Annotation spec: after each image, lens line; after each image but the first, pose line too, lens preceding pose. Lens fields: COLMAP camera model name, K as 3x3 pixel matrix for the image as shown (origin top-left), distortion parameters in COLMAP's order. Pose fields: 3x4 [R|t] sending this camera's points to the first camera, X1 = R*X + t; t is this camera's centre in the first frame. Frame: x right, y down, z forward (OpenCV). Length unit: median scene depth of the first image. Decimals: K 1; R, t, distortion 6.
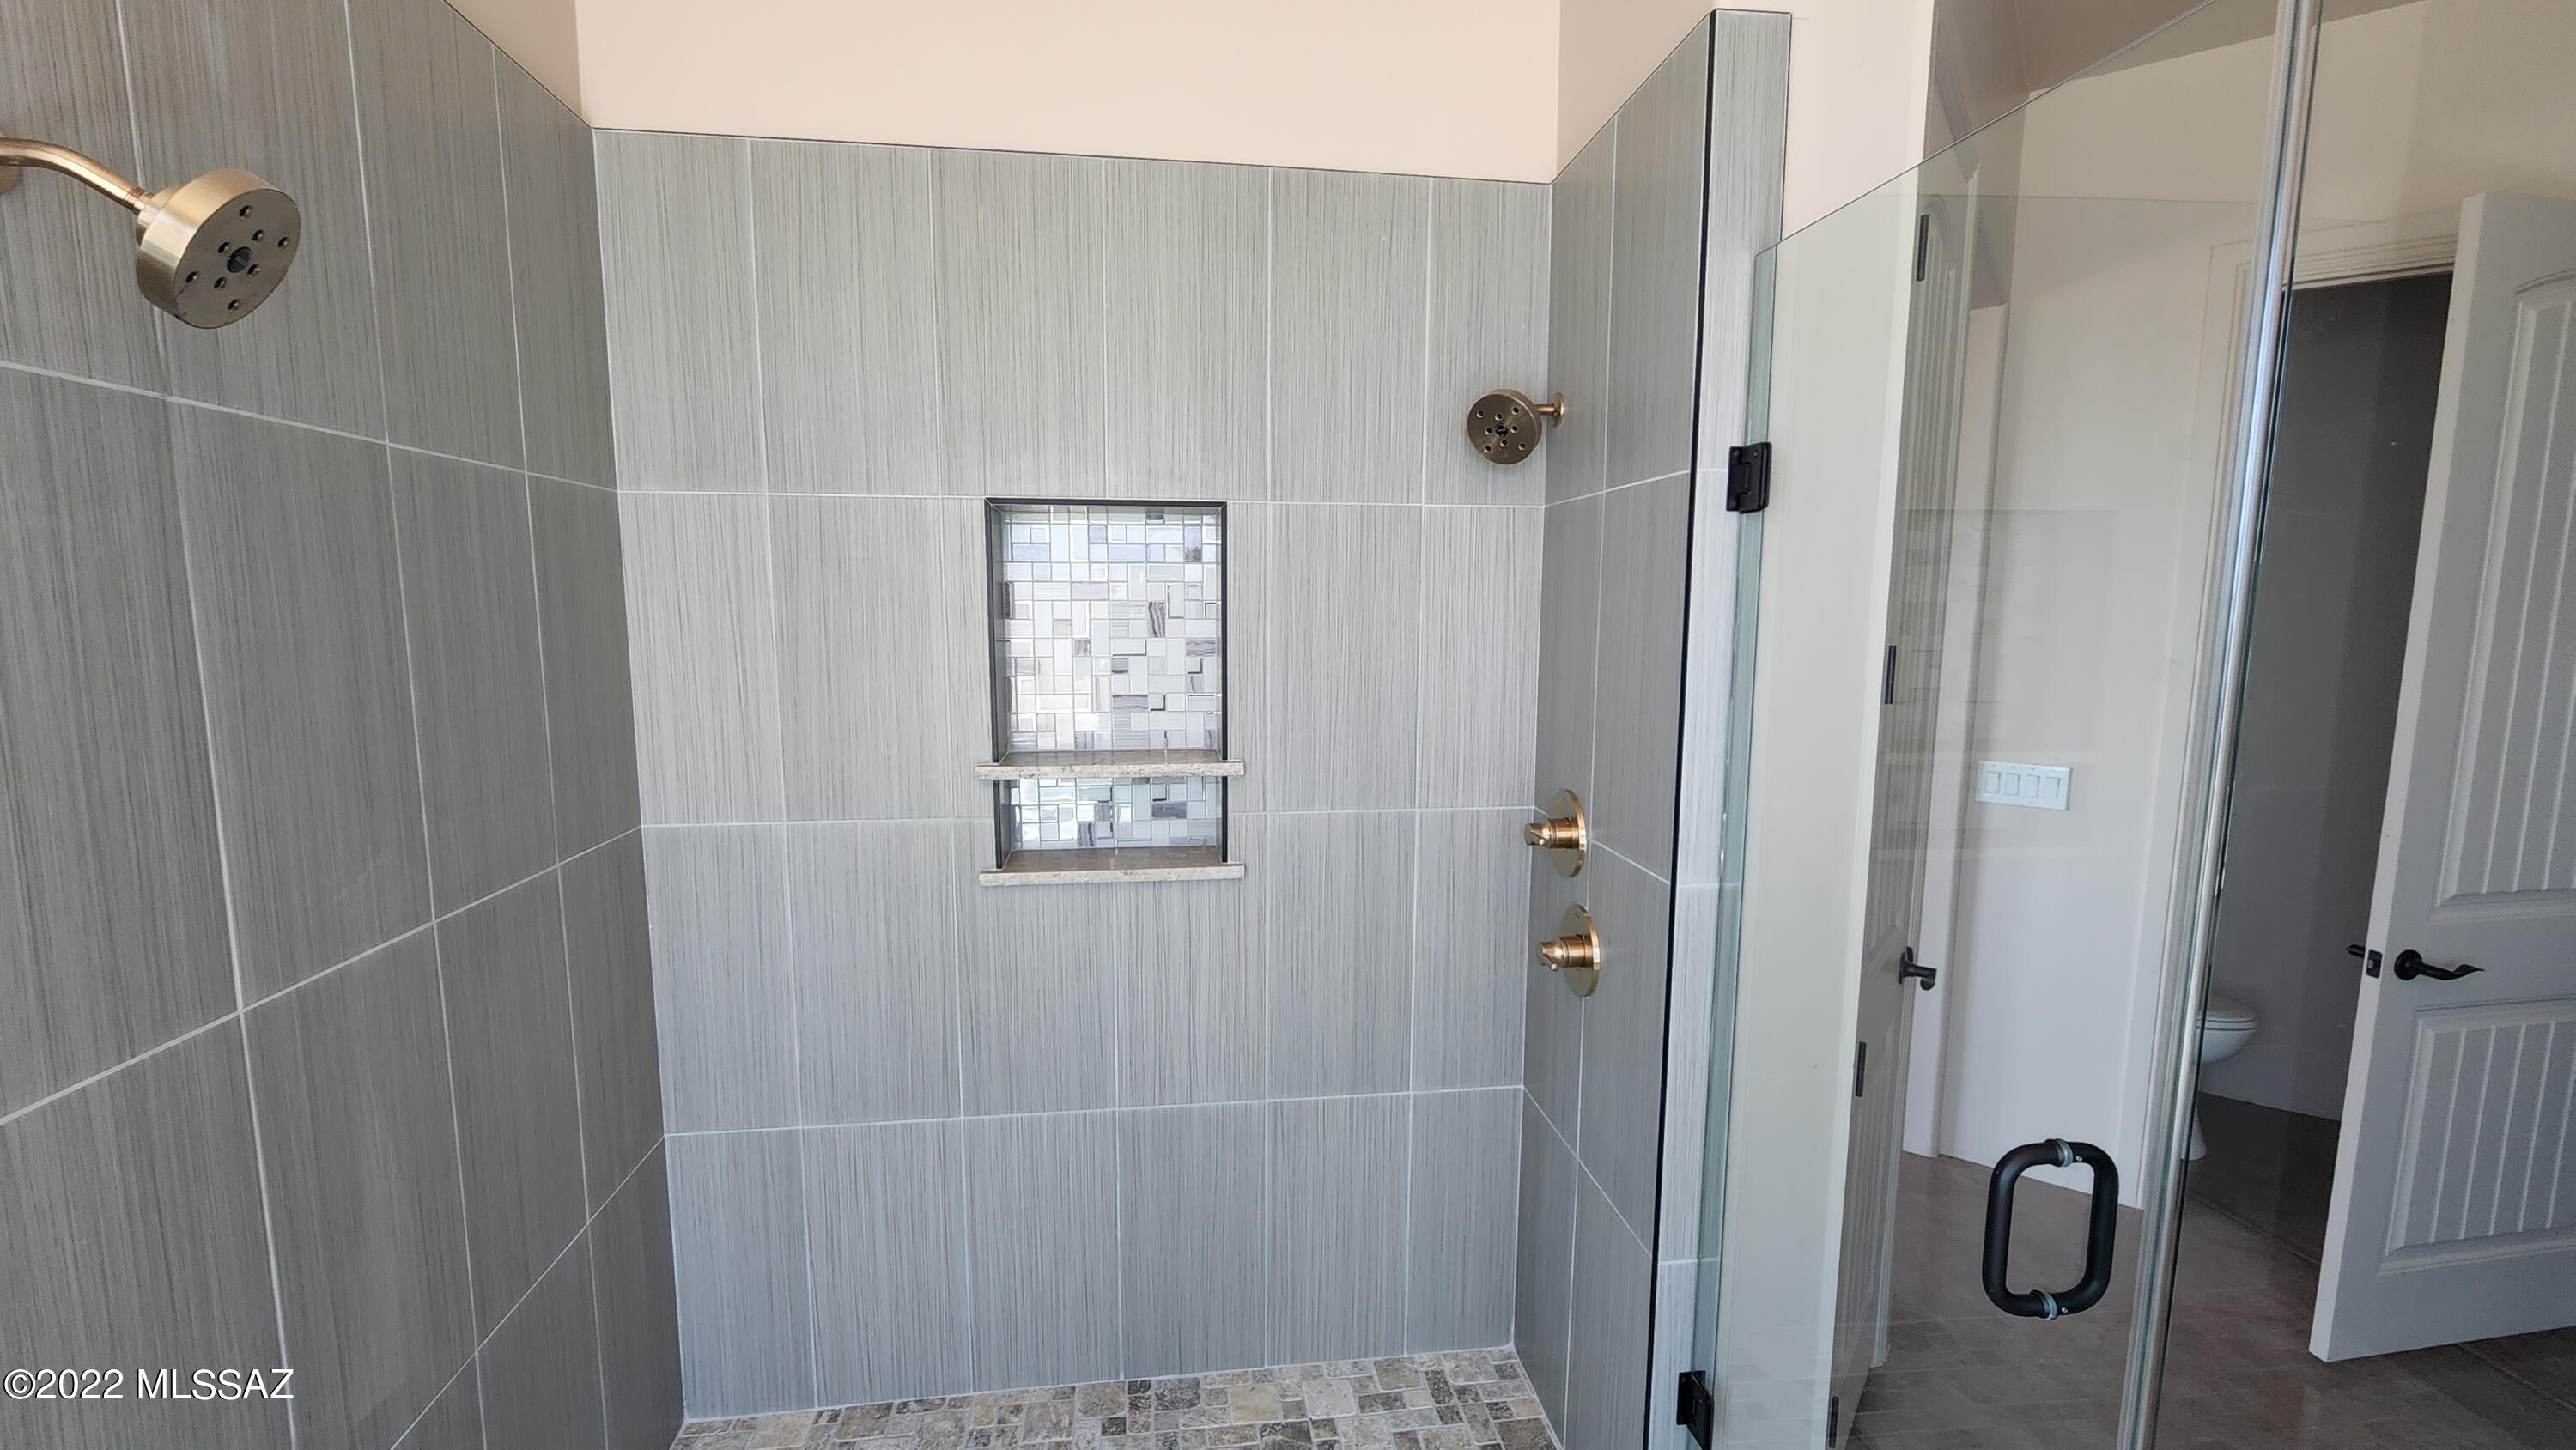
lens RADIAL K [[1069.1, 0, 1291.5], [0, 1069.1, 732.8], [0, 0, 1]] dist [-0.003805, 0.000463]
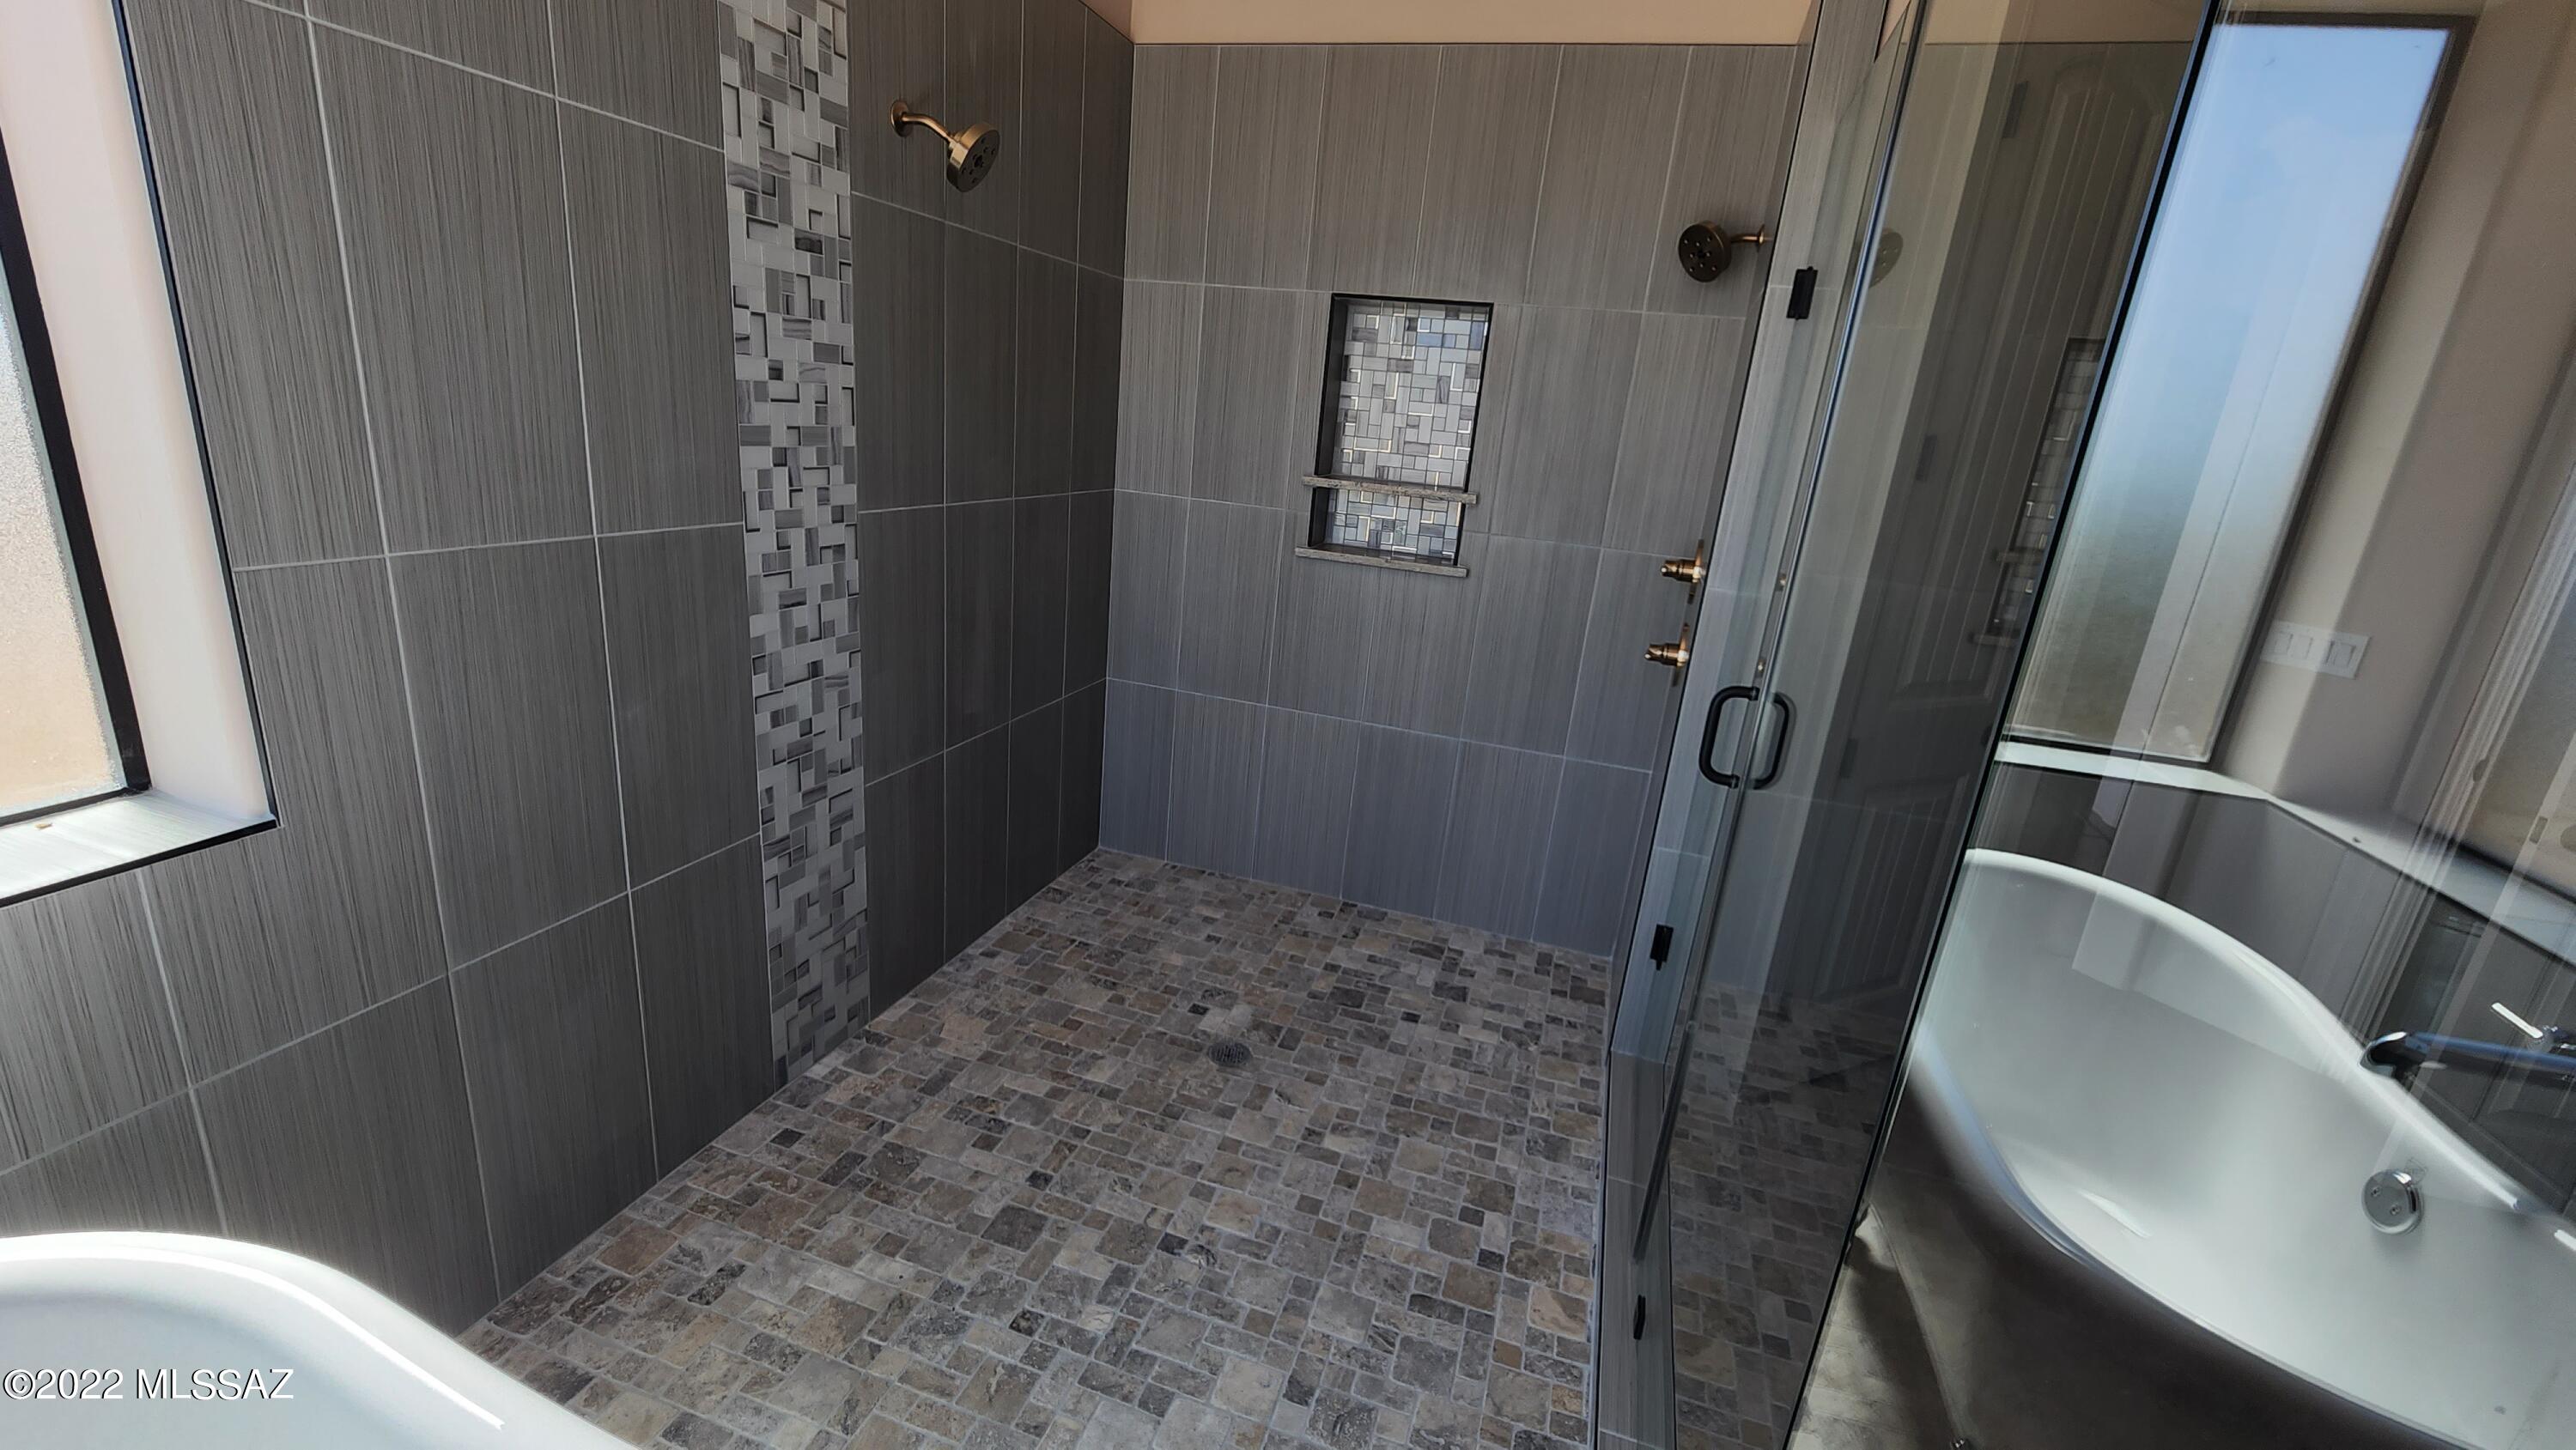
lens RADIAL K [[1069.1, 0, 1281.7], [0, 1069.1, 726.1], [0, 0, 1]] dist [-0.003805, 0.000463]
pose [[0.899935, 0.196909, -0.389029, 0.340830], [-0.138043, 0.974993, 0.174165, 0.117684], [0.413595, -0.103034, 0.904612, -0.432399]]
